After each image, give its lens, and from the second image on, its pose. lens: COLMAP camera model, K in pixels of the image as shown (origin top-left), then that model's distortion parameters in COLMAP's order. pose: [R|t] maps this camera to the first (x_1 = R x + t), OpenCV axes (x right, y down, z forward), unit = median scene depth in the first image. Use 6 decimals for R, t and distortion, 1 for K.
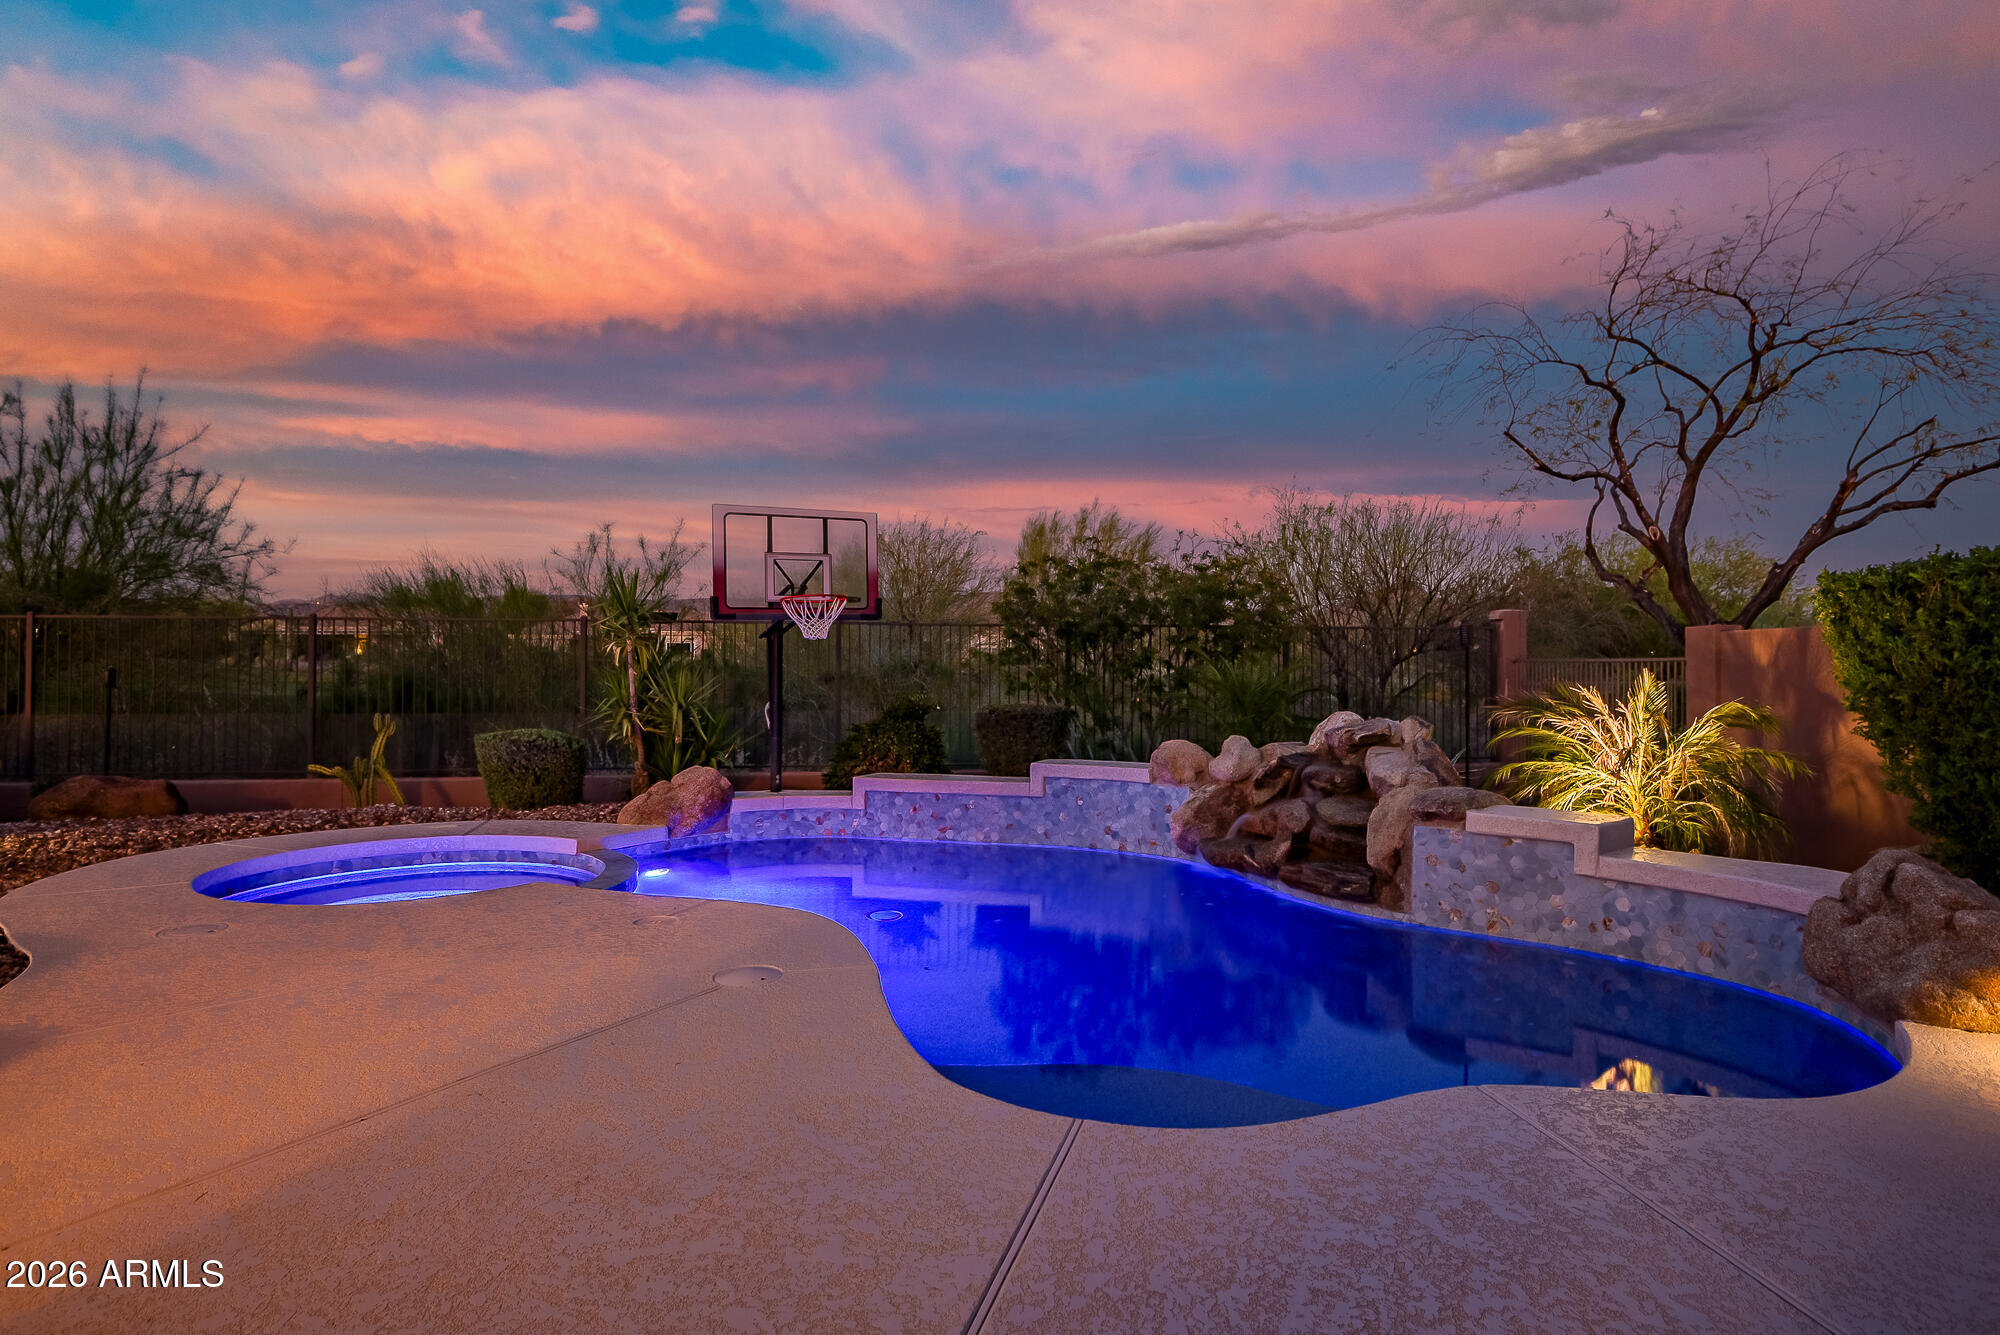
lens RADIAL K [[1053.1, 0, 1007.7], [0, 1053.1, 658.9], [0, 0, 1]] dist [-0.013455, -0.005655]
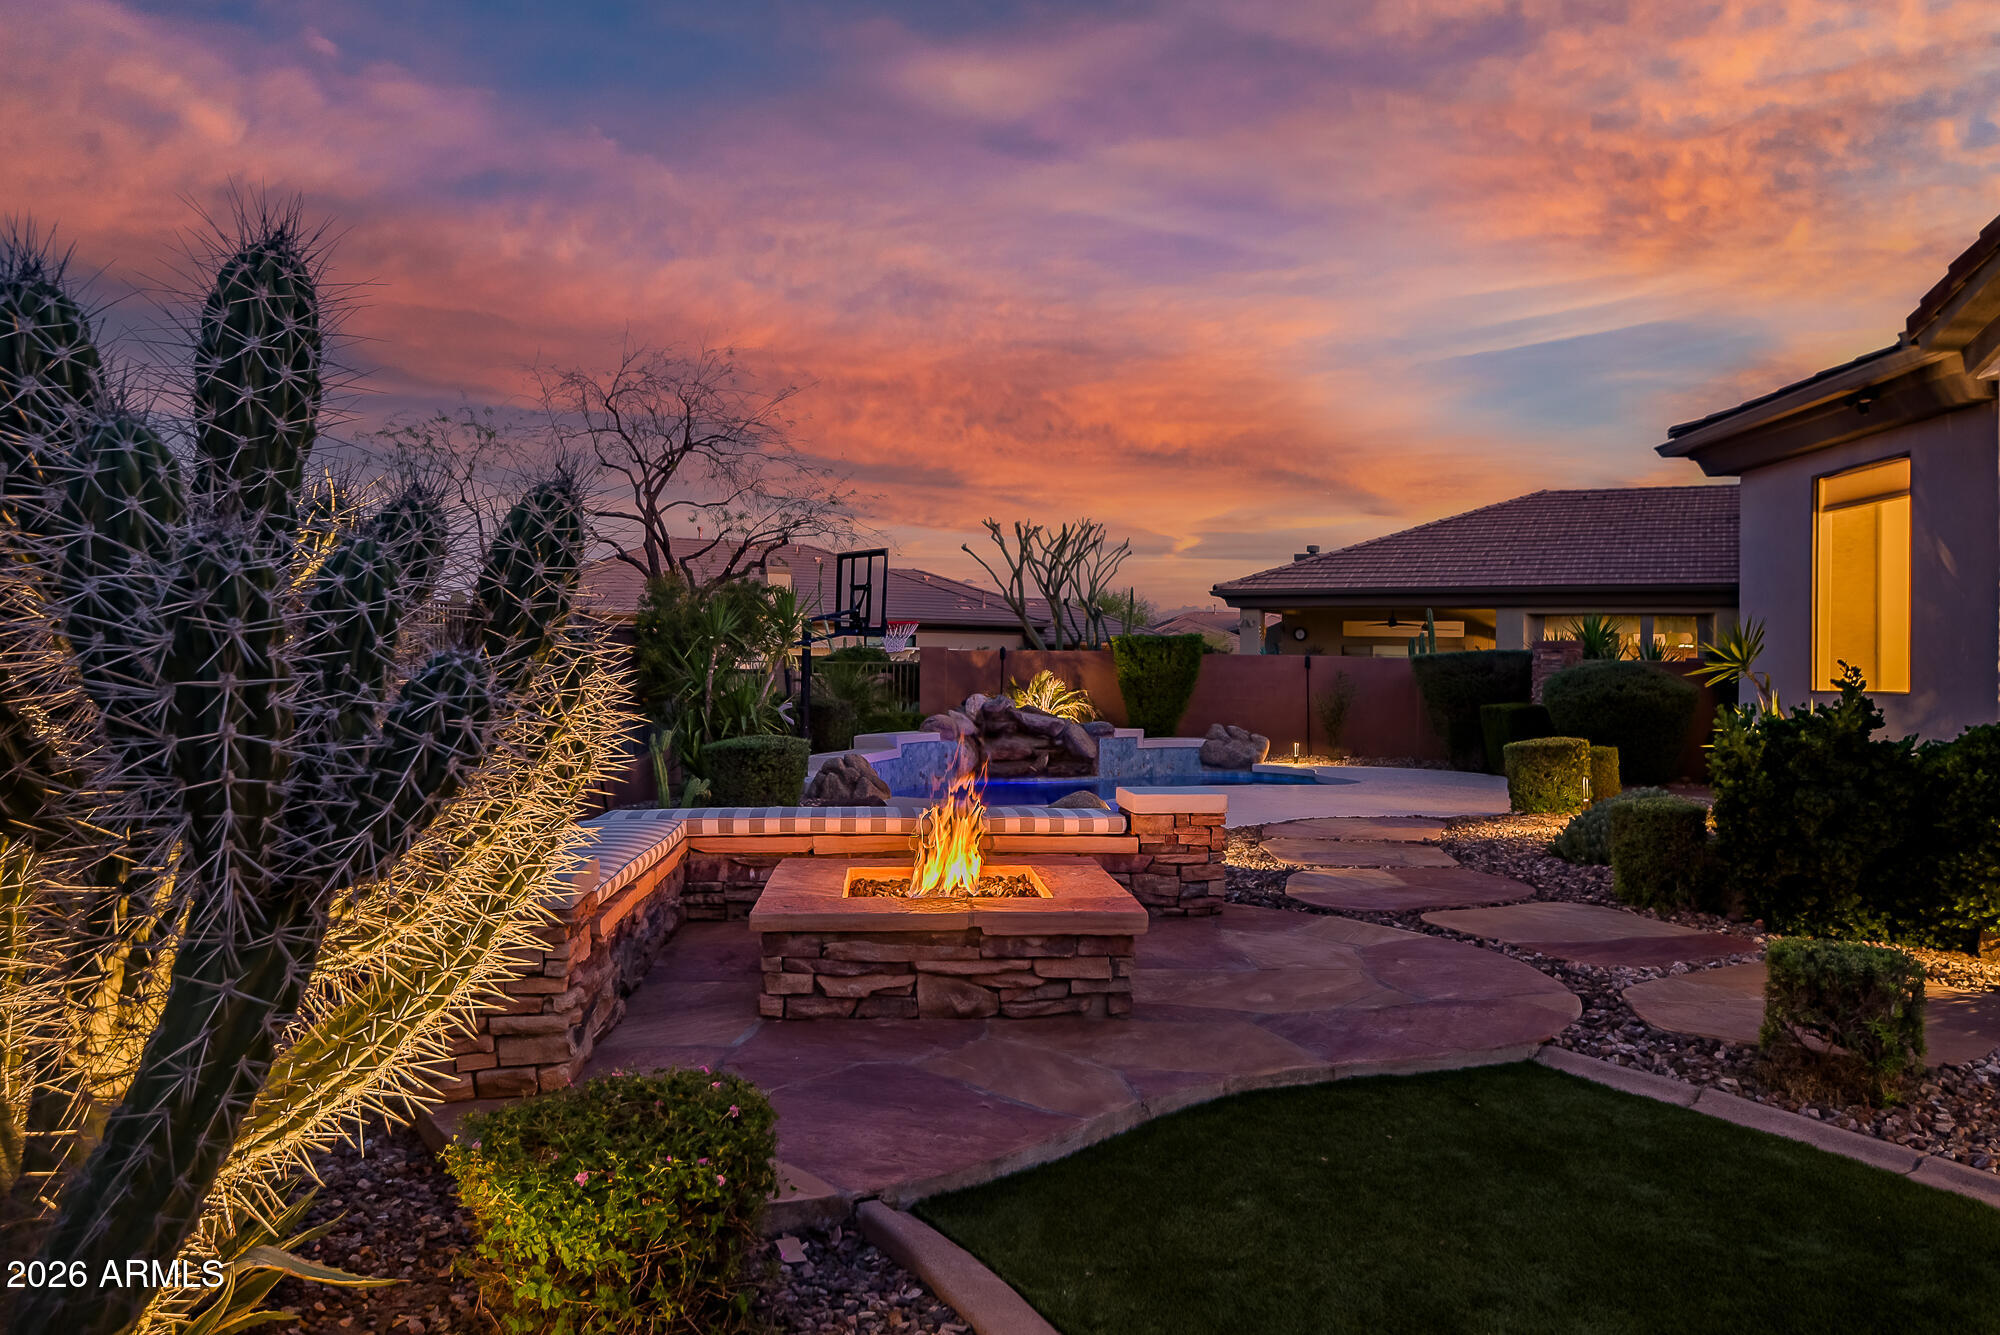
lens RADIAL K [[1443.6, 0, 1004.2], [0, 1443.6, 651.2], [0, 0, 1]] dist [0.024967, -0.009792]
pose [[0.043834, 0.003219, 0.999034, -2.086901], [-0.013137, 0.999910, -0.002646, -0.018152], [-0.998952, -0.013008, 0.043872, 0.785026]]
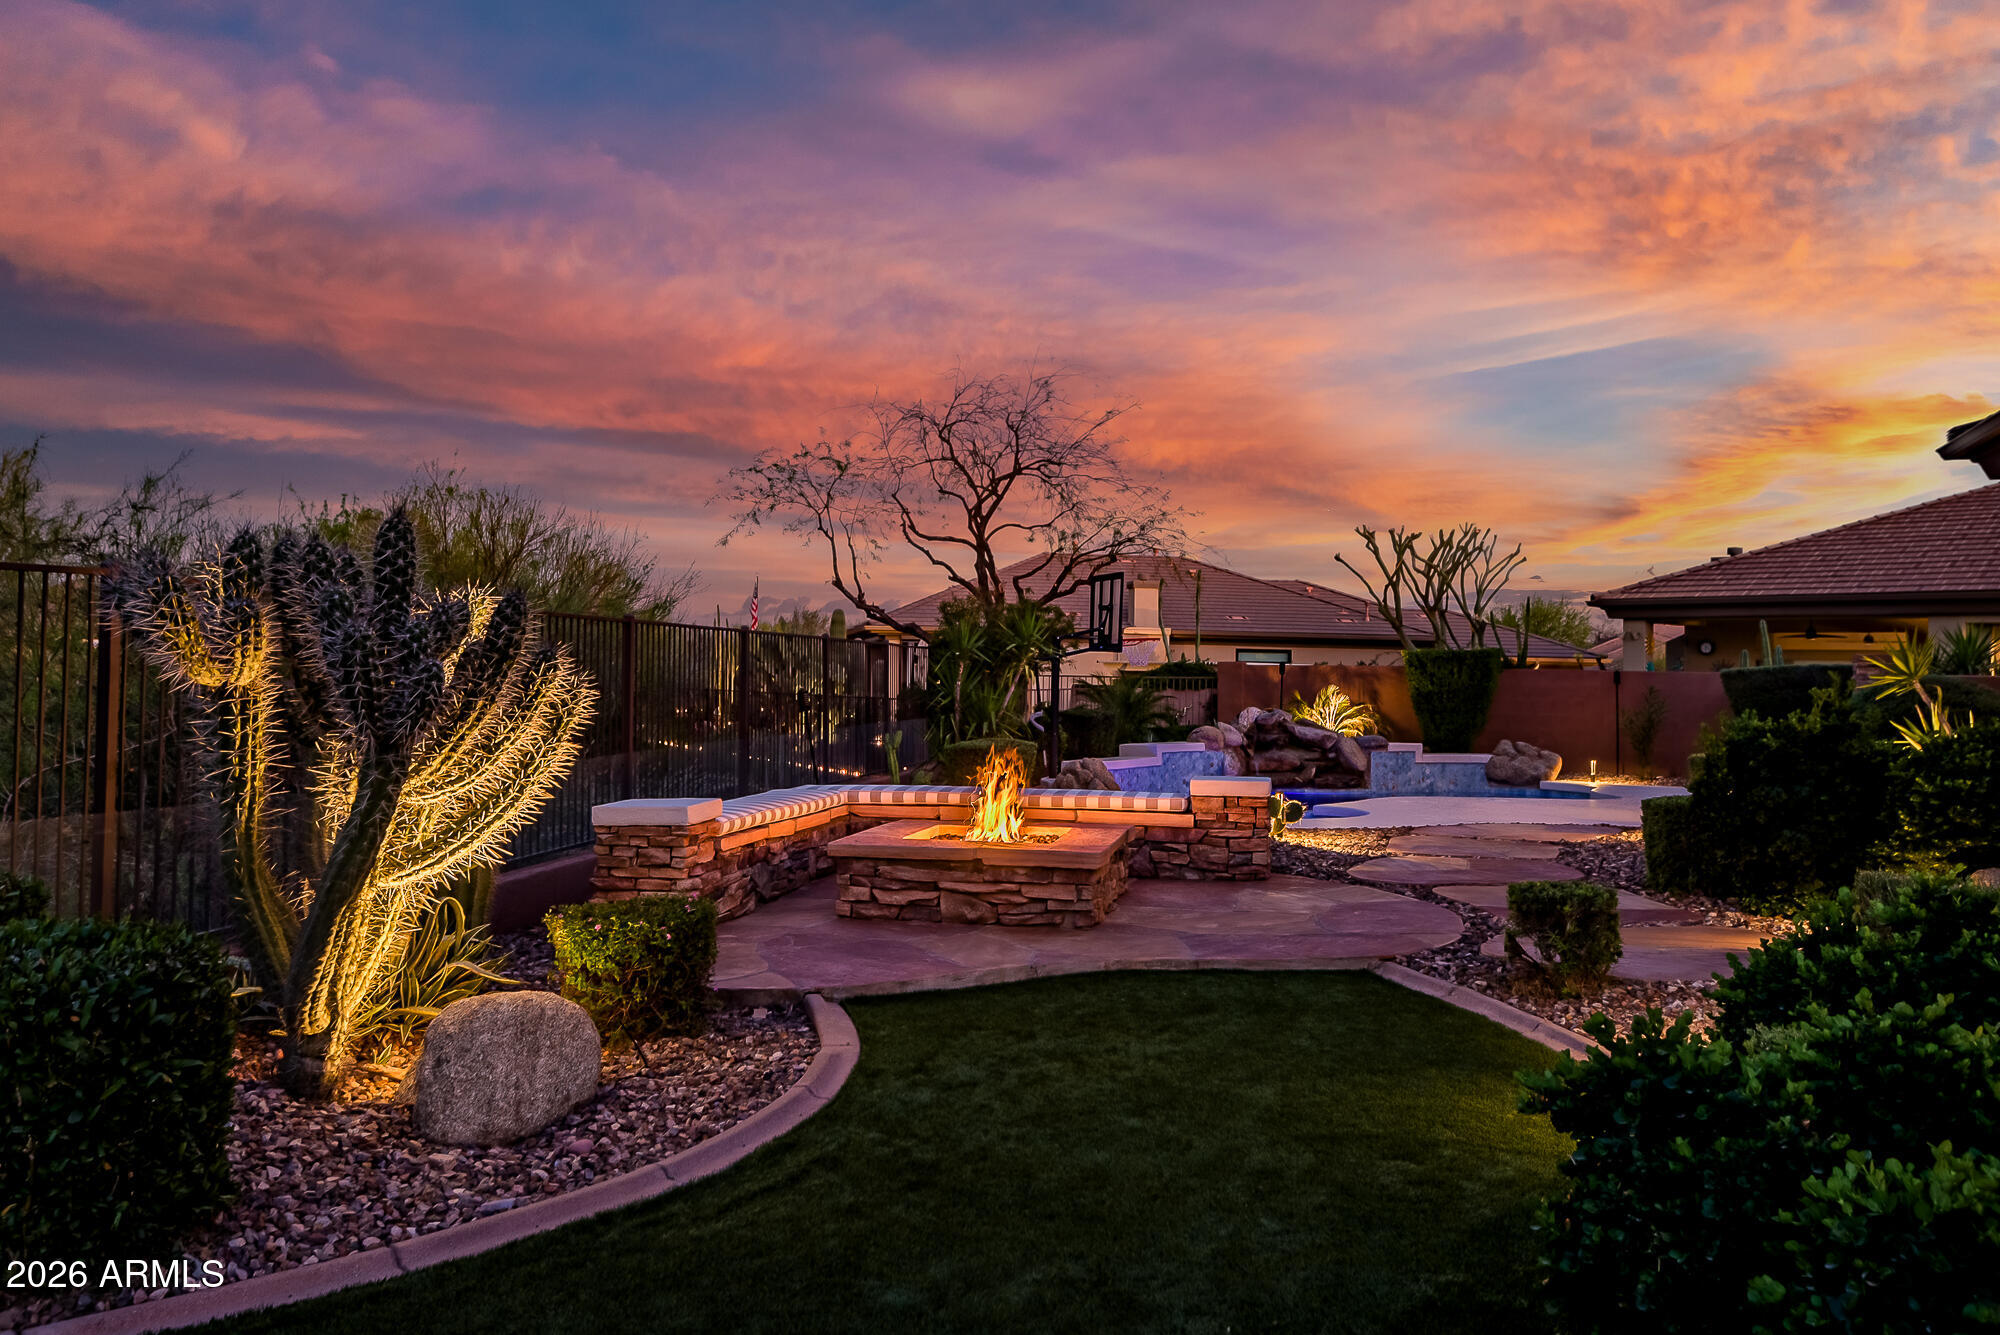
lens RADIAL K [[1579.7, 0, 1000.5], [0, 1579.7, 656.0], [0, 0, 1]] dist [0.033660, -0.016840]
pose [[0.324177, 0.010236, 0.945941, -2.408837], [-0.012678, 0.999899, -0.006475, -0.018044], [-0.945912, -0.009894, 0.324274, 0.462070]]
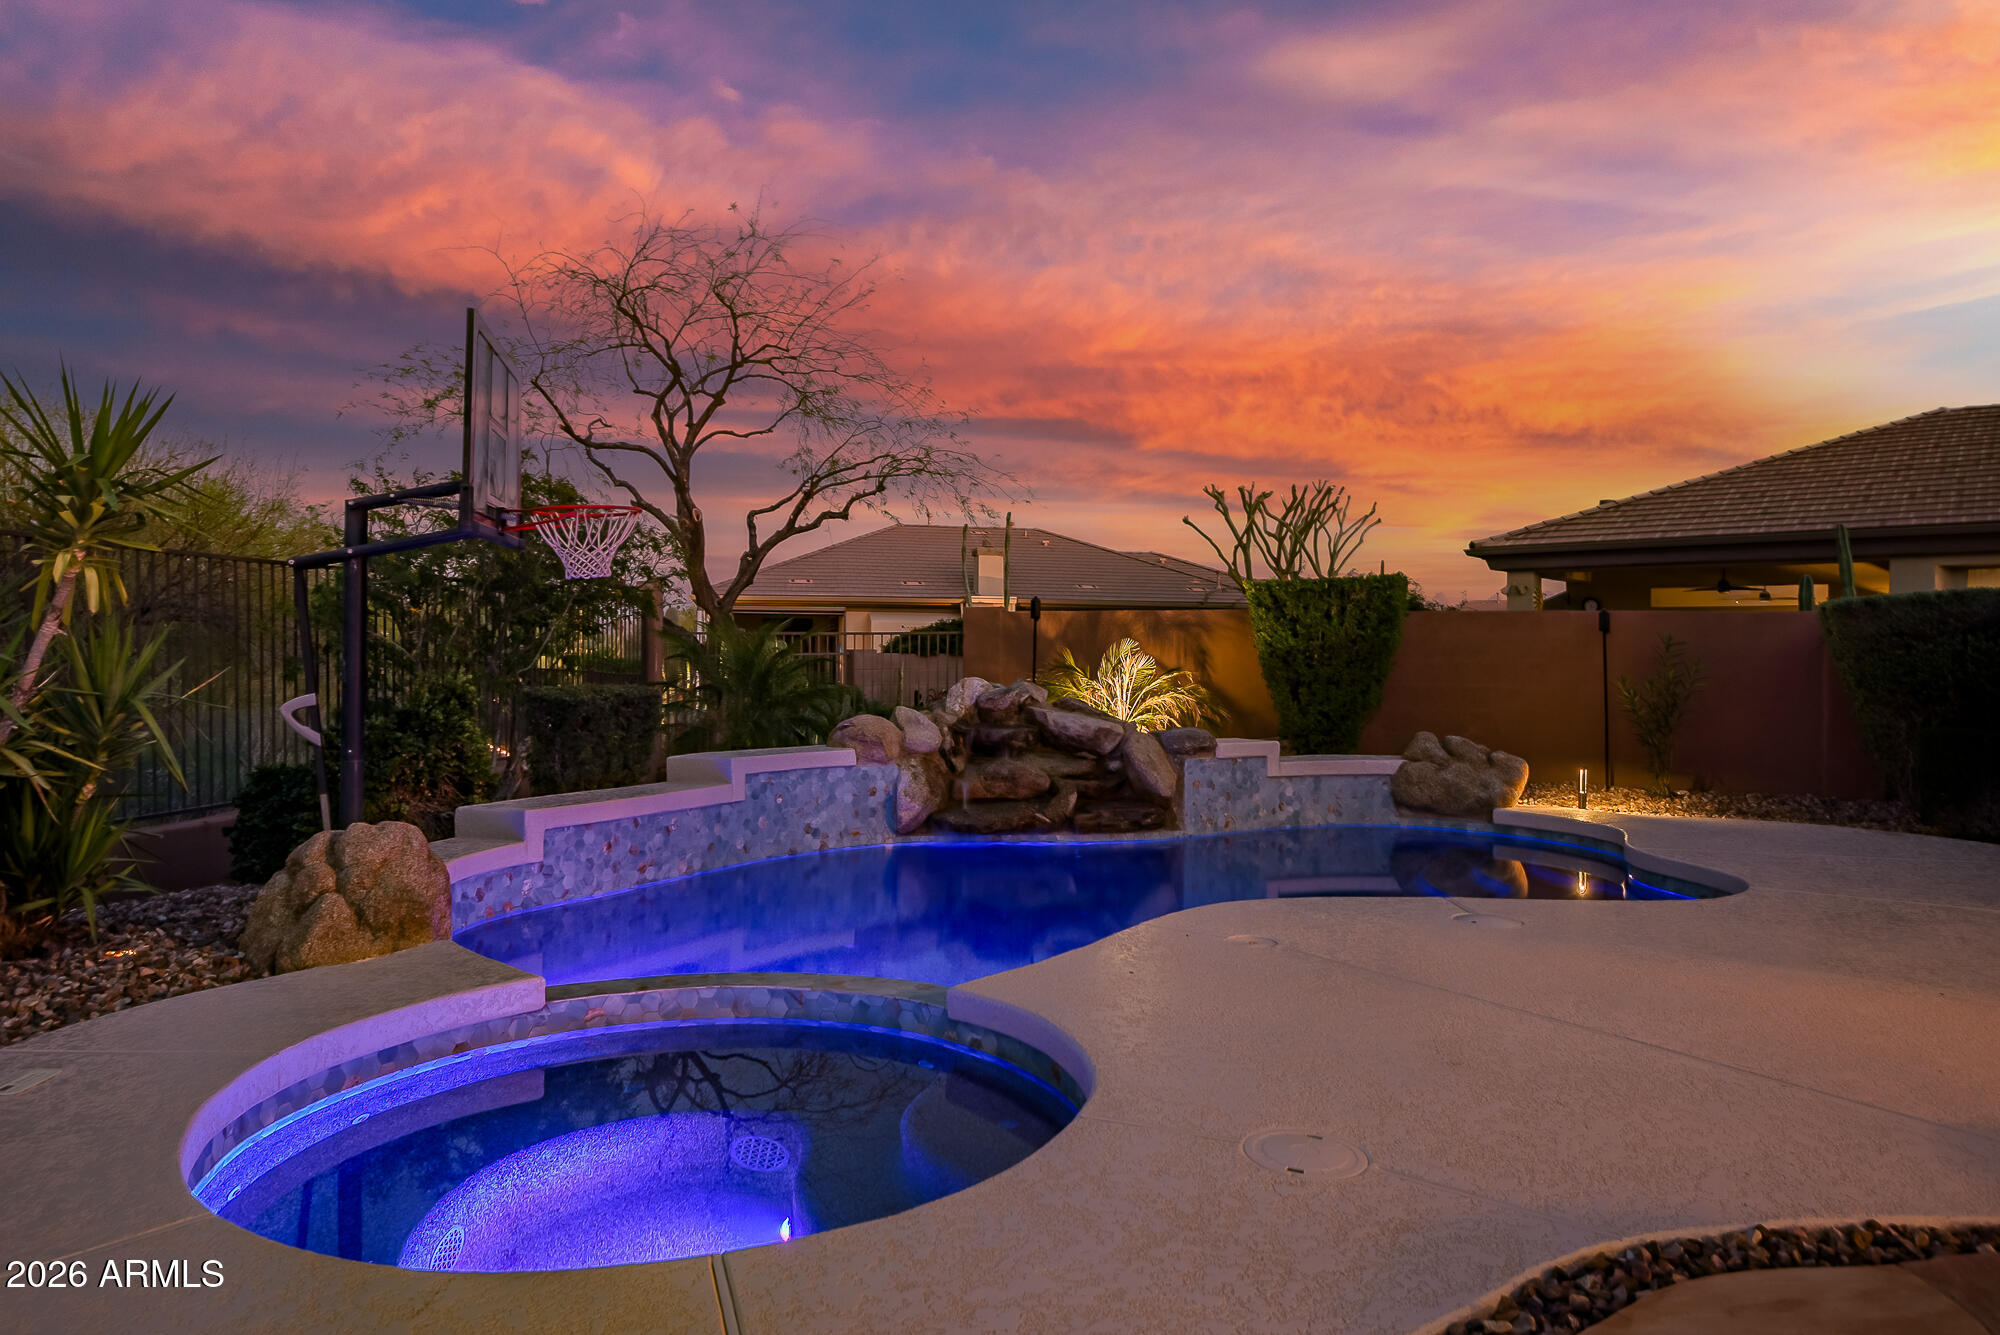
lens RADIAL K [[1242.2, 0, 1001.9], [0, 1242.2, 658.5], [0, 0, 1]] dist [0.014371, -0.010980]
pose [[0.280283, -0.006570, 0.959895, -0.812602], [-0.005417, 0.999950, 0.008426, 0.018617], [-0.959902, -0.007561, 0.280234, 0.579440]]
